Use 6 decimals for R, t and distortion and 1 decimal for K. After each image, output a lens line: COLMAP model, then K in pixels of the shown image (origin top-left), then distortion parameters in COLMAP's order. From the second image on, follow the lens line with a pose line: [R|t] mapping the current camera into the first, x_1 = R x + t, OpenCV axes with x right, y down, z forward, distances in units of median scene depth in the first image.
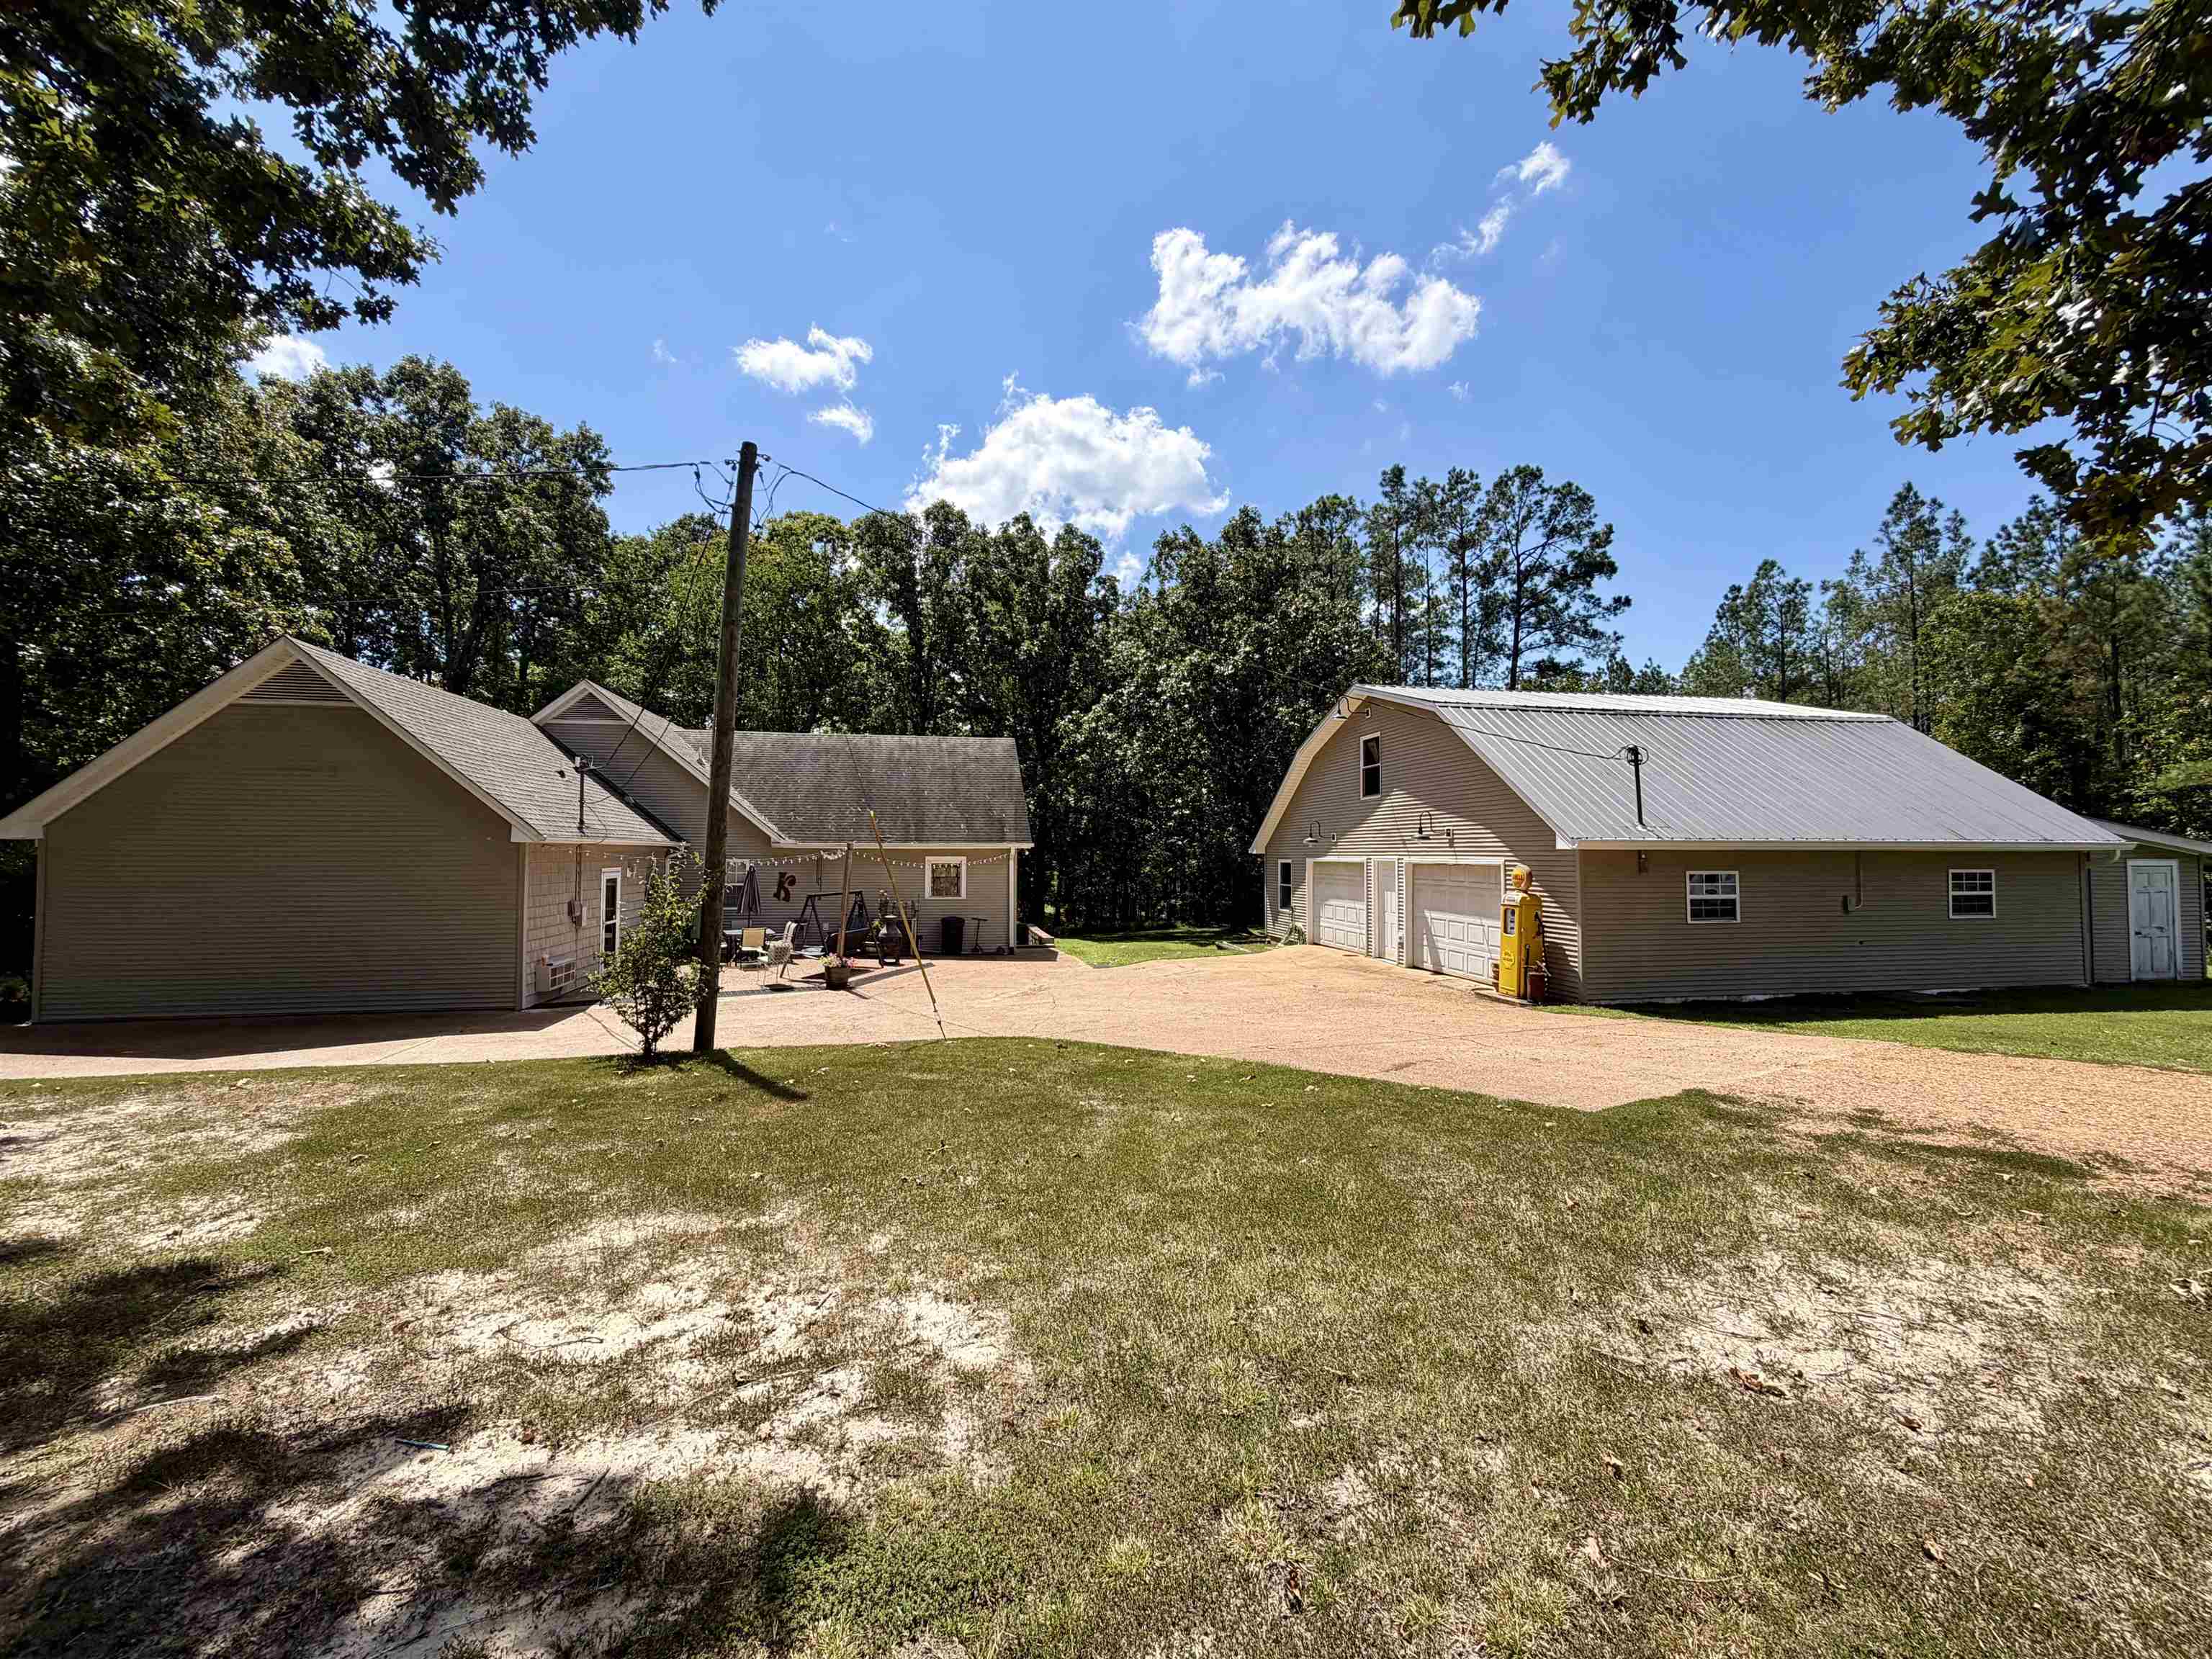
lens RADIAL K [[884.4, 0, 1108.2], [0, 884.4, 831.5], [0, 0, 1]] dist [-0.000266, 0.000951]
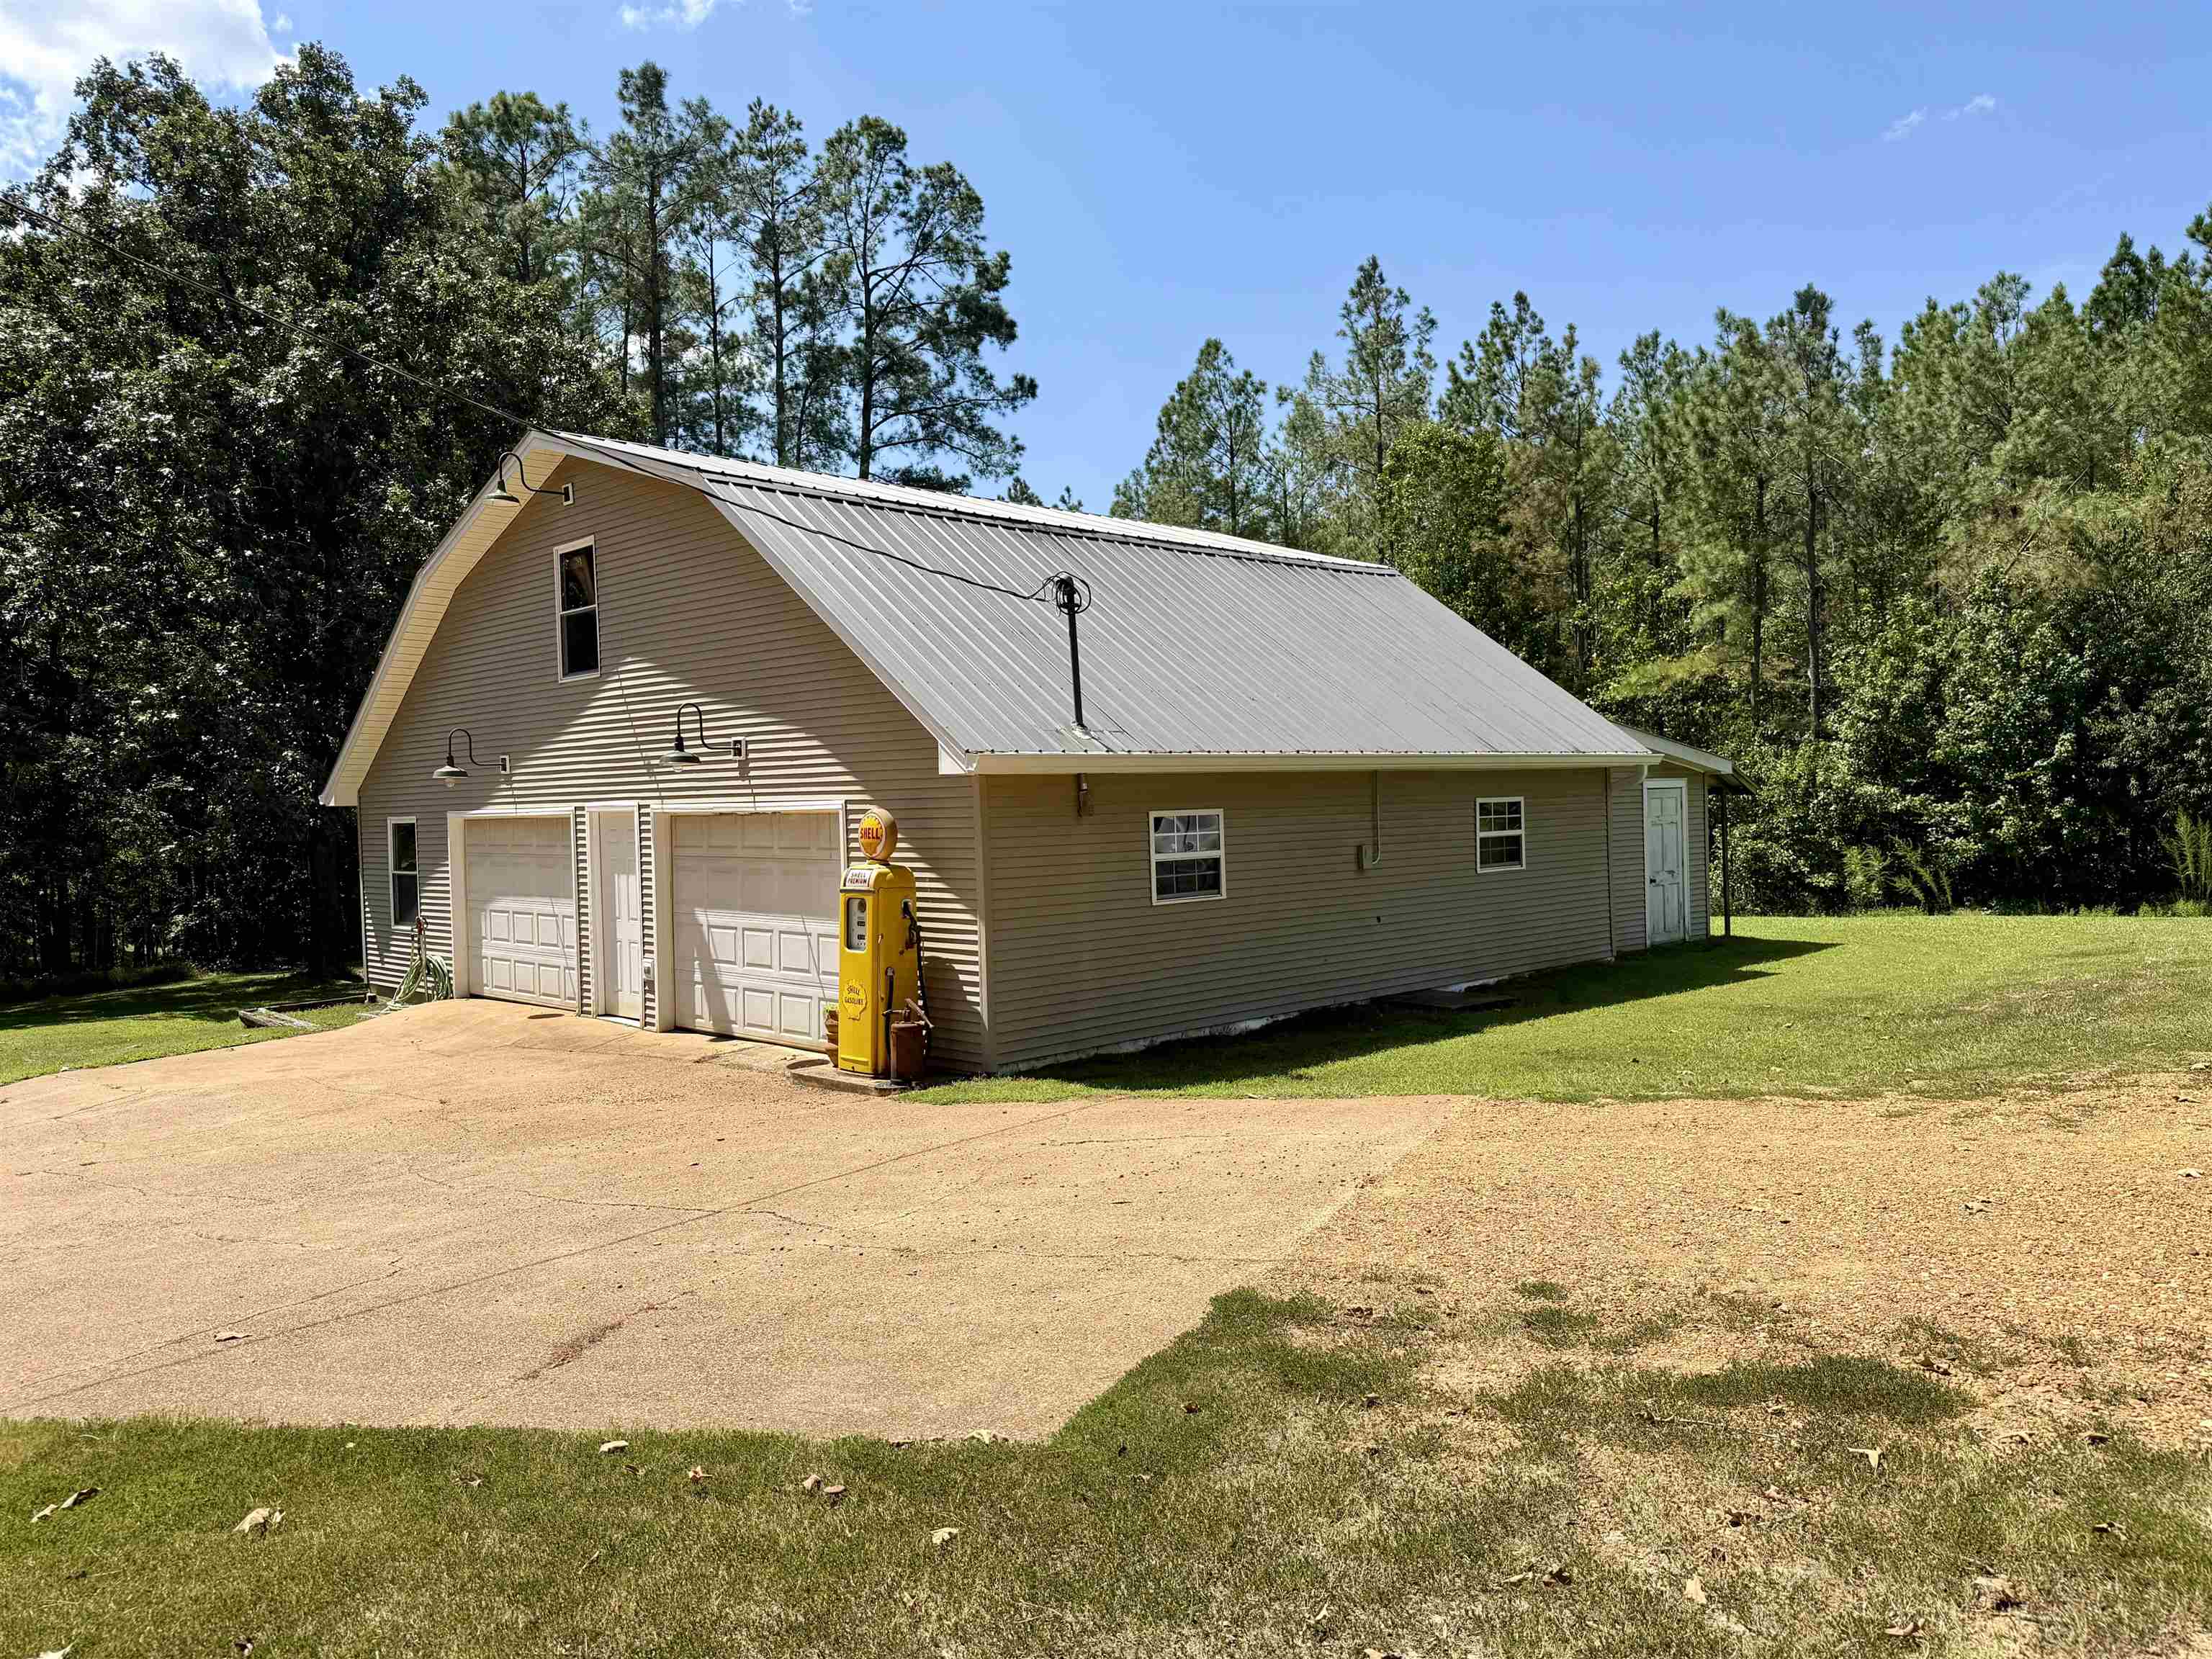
lens RADIAL K [[1559.3, 0, 1116.6], [0, 1559.3, 826.0], [0, 0, 1]] dist [-0.005634, -0.025441]
pose [[0.833386, -0.033207, 0.551693, 0.052301], [0.012756, 0.999083, 0.040867, 0.007211], [-0.552544, -0.027020, 0.833045, 0.105524]]
